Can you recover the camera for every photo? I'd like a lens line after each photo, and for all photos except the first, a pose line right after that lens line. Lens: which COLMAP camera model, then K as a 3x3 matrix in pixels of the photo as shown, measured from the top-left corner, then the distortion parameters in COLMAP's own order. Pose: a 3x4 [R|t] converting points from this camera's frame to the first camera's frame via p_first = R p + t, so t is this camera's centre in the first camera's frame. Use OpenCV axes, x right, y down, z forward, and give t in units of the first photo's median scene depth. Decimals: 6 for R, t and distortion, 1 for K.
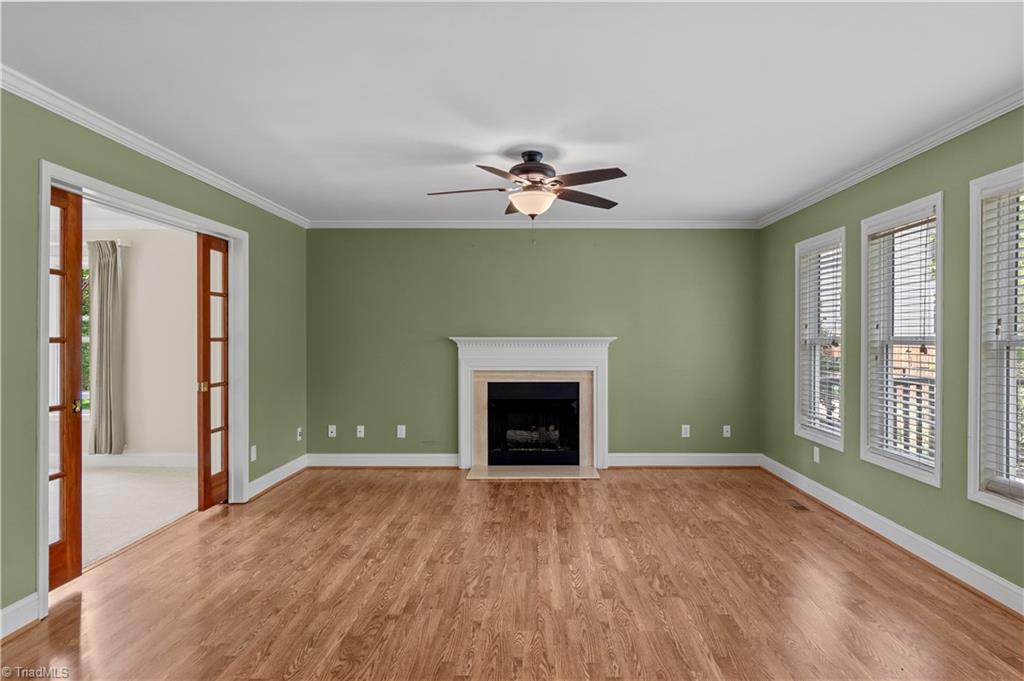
lens RADIAL K [[586.3, 0, 518.0], [0, 586.3, 349.7], [0, 0, 1]] dist [0.003810, -0.002628]
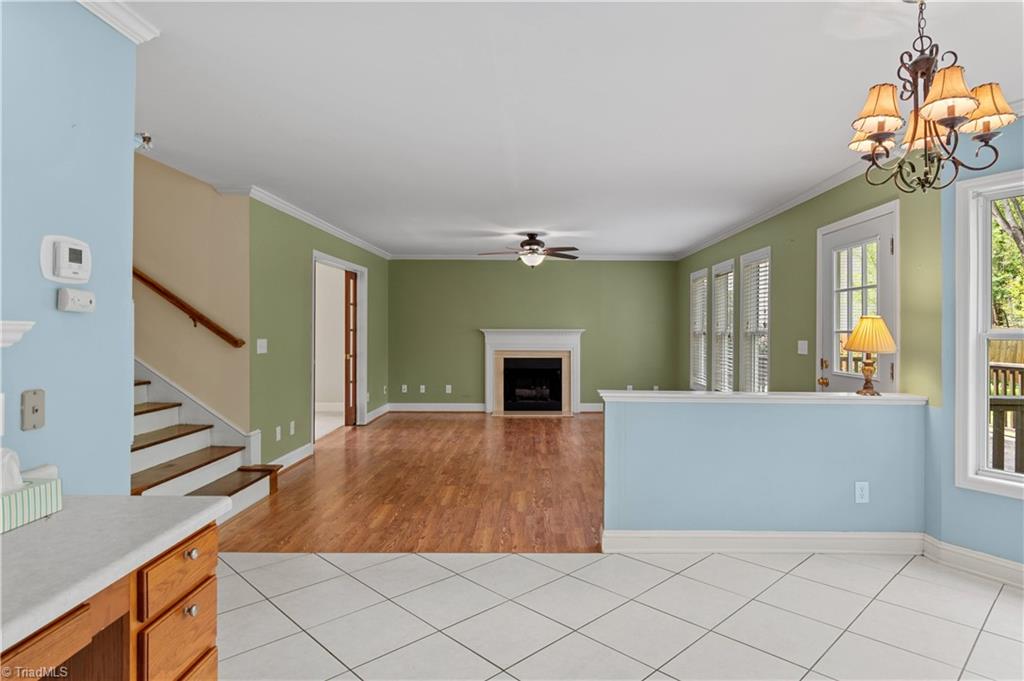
lens RADIAL K [[586.3, 0, 503.3], [0, 586.3, 331.9], [0, 0, 1]] dist [0.003810, -0.002628]
pose [[0.999741, 0.003075, -0.022548, -0.021796], [-0.003460, 0.999849, -0.017040, 0.015834], [0.022492, 0.017114, 0.999601, -0.716442]]
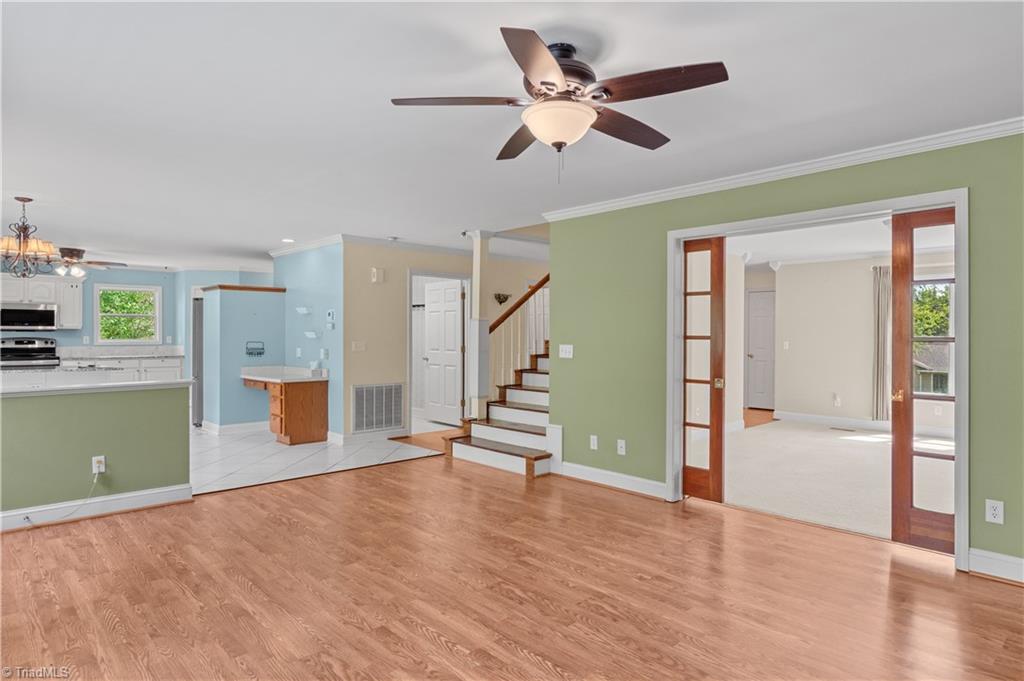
lens RADIAL K [[586.3, 0, 519.1], [0, 586.3, 338.8], [0, 0, 1]] dist [0.003810, -0.002628]
pose [[-0.712912, -0.000061, -0.701254, 0.383925], [-0.018363, 0.999659, 0.018581, -0.015461], [0.701013, 0.026124, -0.712670, 1.093680]]
